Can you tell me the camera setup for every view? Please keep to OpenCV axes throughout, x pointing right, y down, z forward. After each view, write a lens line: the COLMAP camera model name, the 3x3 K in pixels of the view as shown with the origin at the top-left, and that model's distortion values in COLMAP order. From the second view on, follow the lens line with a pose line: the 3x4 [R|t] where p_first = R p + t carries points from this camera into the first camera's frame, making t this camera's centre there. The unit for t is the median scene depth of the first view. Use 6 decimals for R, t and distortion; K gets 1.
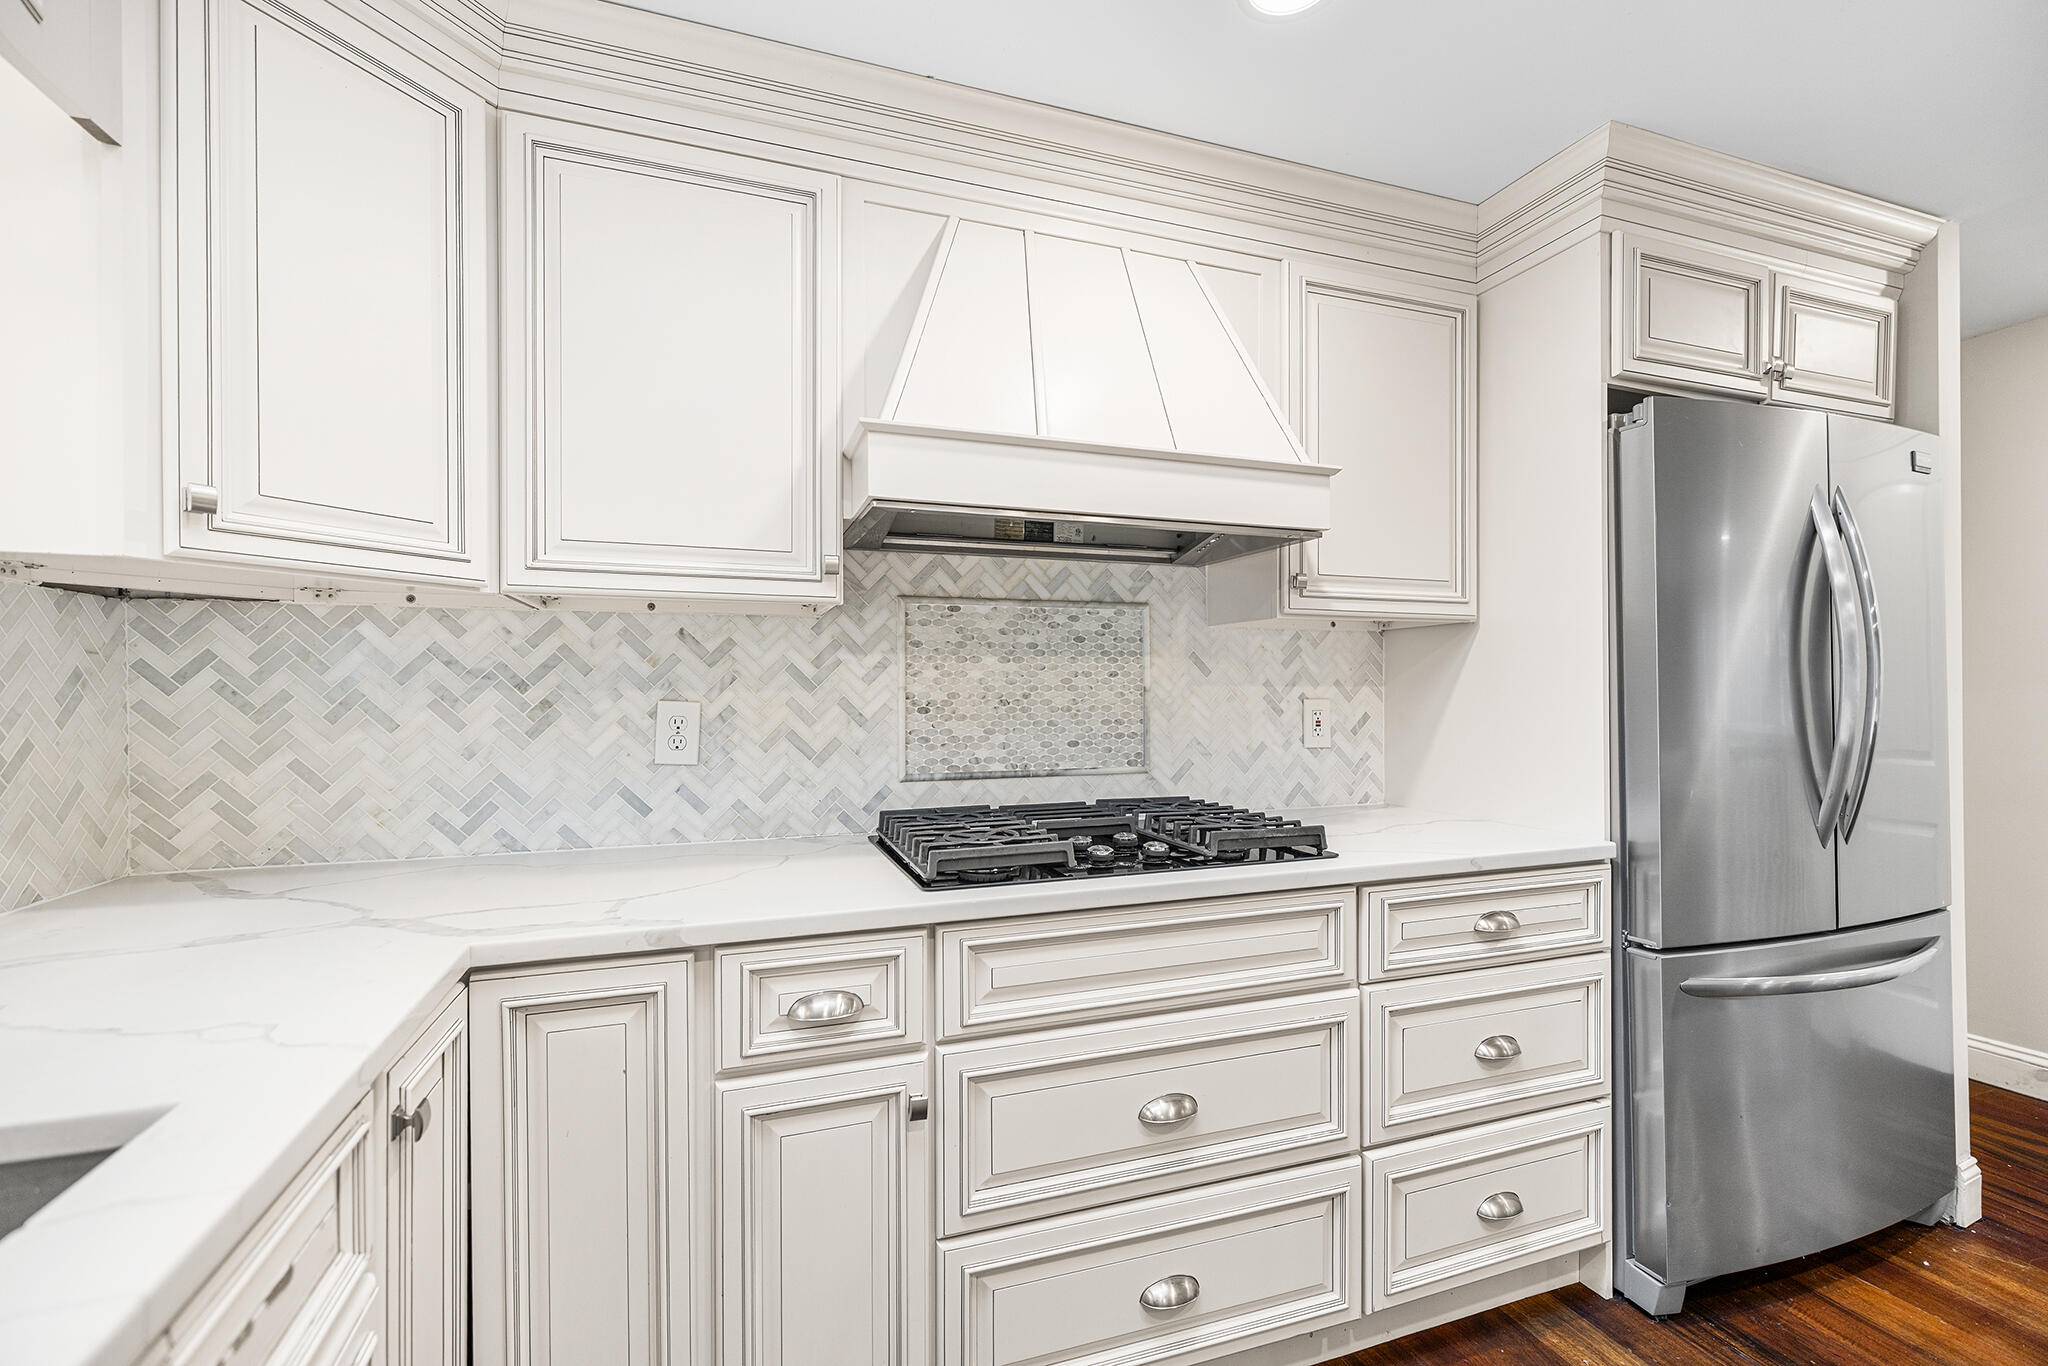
lens RADIAL K [[865.3, 0, 1014.7], [0, 865.3, 691.7], [0, 0, 1]] dist [0.000785, 0.000093]
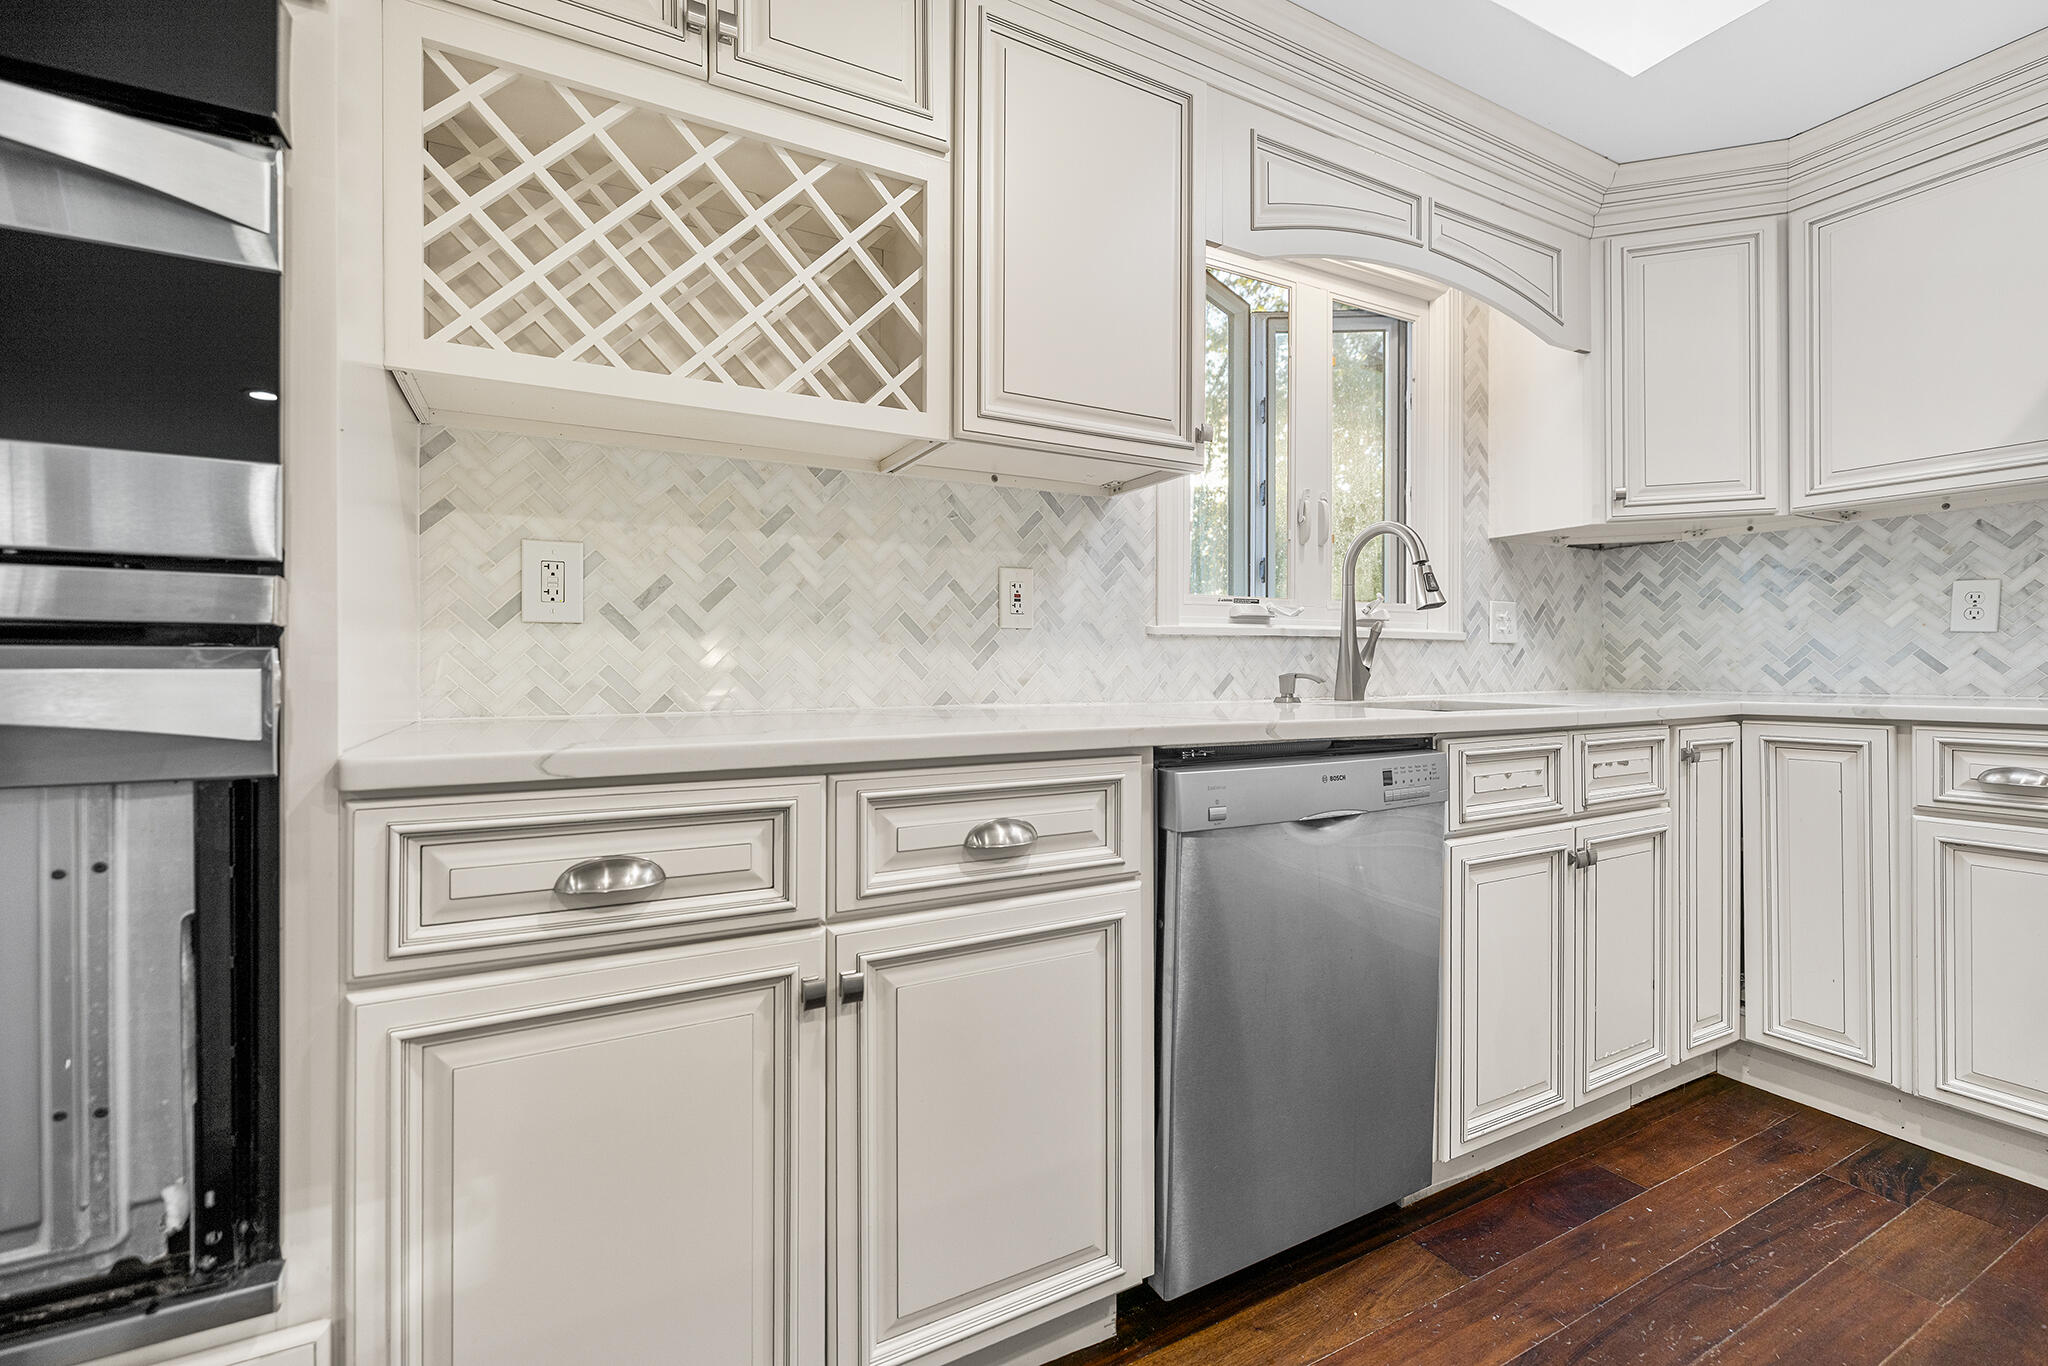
lens RADIAL K [[875.2, 0, 1019.4], [0, 875.2, 665.4], [0, 0, 1]] dist [0.000610, 0.000051]
pose [[0.150741, -0.000389, -0.988573, 0.681764], [0.001560, 0.999999, -0.000156, 0.140628], [0.988572, -0.001519, 0.150742, -0.562002]]
